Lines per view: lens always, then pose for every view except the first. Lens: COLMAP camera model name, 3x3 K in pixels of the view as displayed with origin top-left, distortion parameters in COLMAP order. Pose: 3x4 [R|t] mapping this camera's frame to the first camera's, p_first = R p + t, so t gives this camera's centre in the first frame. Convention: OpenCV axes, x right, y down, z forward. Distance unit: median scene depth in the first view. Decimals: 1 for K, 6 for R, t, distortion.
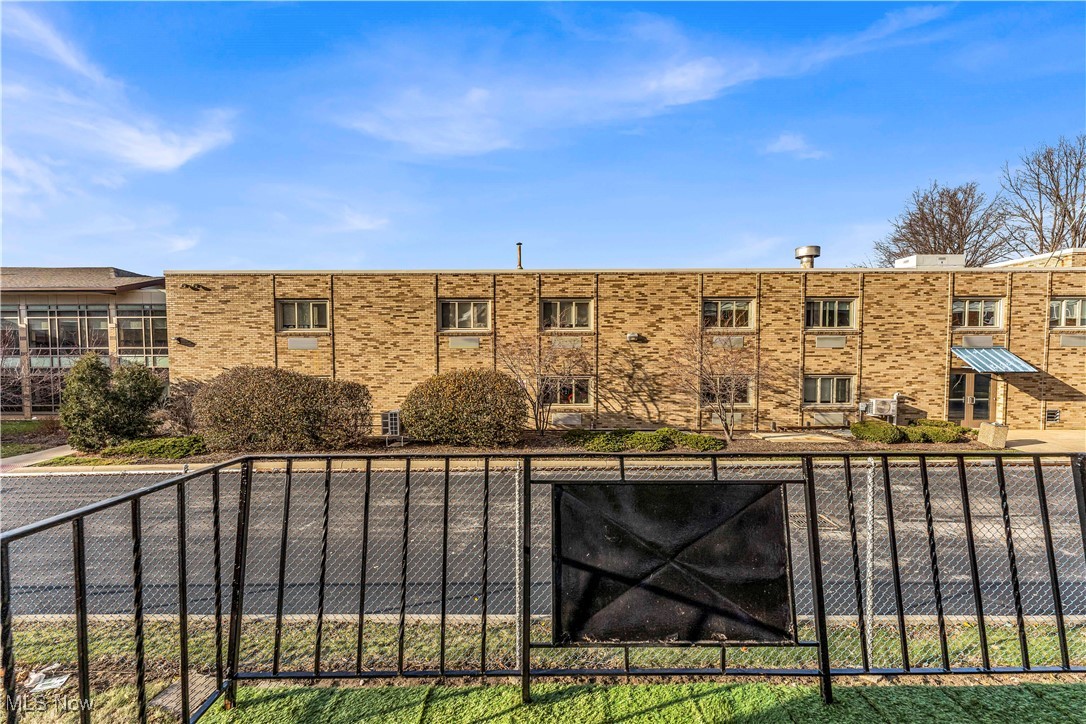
lens RADIAL K [[431.4, 0, 537.8], [0, 431.4, 370.1], [0, 0, 1]] dist [0.001804, 0.000024]
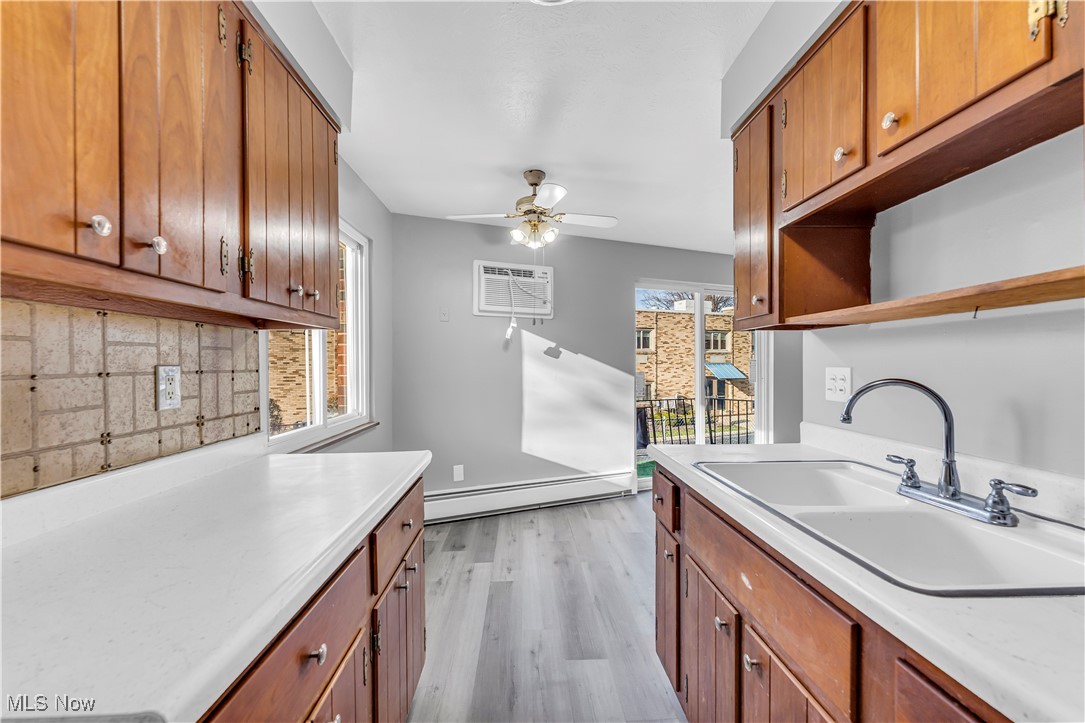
lens RADIAL K [[438.1, 0, 537.9], [0, 438.1, 368.1], [0, 0, 1]] dist [0.003212, -0.000573]
pose [[0.927984, -0.003909, 0.372600, -0.177465], [0.015169, 0.999512, -0.027293, -0.000467], [-0.372312, 0.030980, 0.927591, -0.226817]]
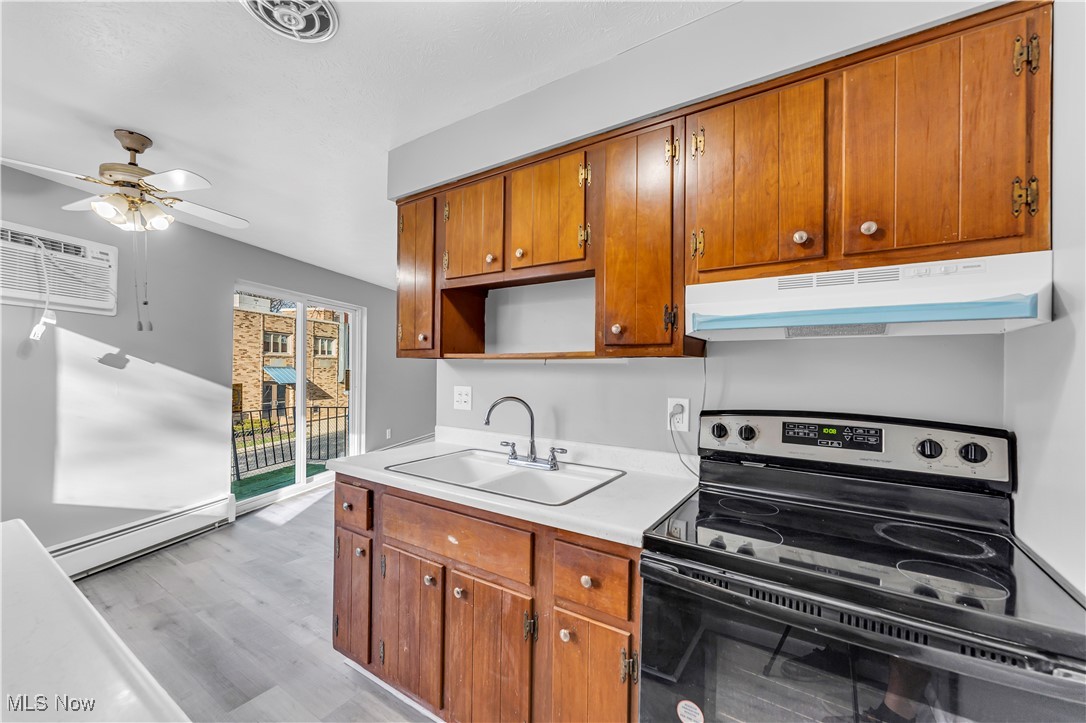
lens RADIAL K [[438.5, 0, 536.1], [0, 438.5, 369.3], [0, 0, 1]] dist [0.003212, -0.000573]
pose [[0.247241, 0.004895, 0.968942, -0.213523], [0.024312, 0.999641, -0.011254, -0.005944], [-0.968649, 0.026340, 0.247033, -0.219174]]
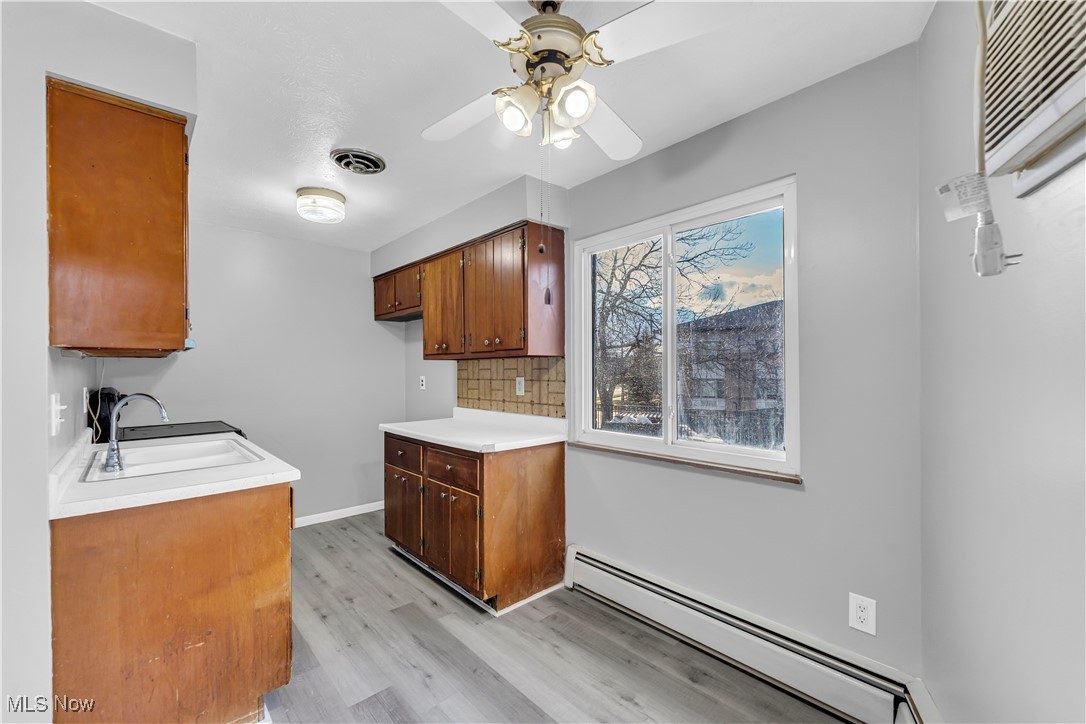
lens RADIAL K [[438.5, 0, 536.1], [0, 438.5, 368.3], [0, 0, 1]] dist [0.003212, -0.000573]
pose [[-0.463230, 0.003695, -0.886230, -0.039892], [-0.026715, 0.999479, 0.018131, -0.011818], [0.885835, 0.032075, -0.462890, -0.029949]]
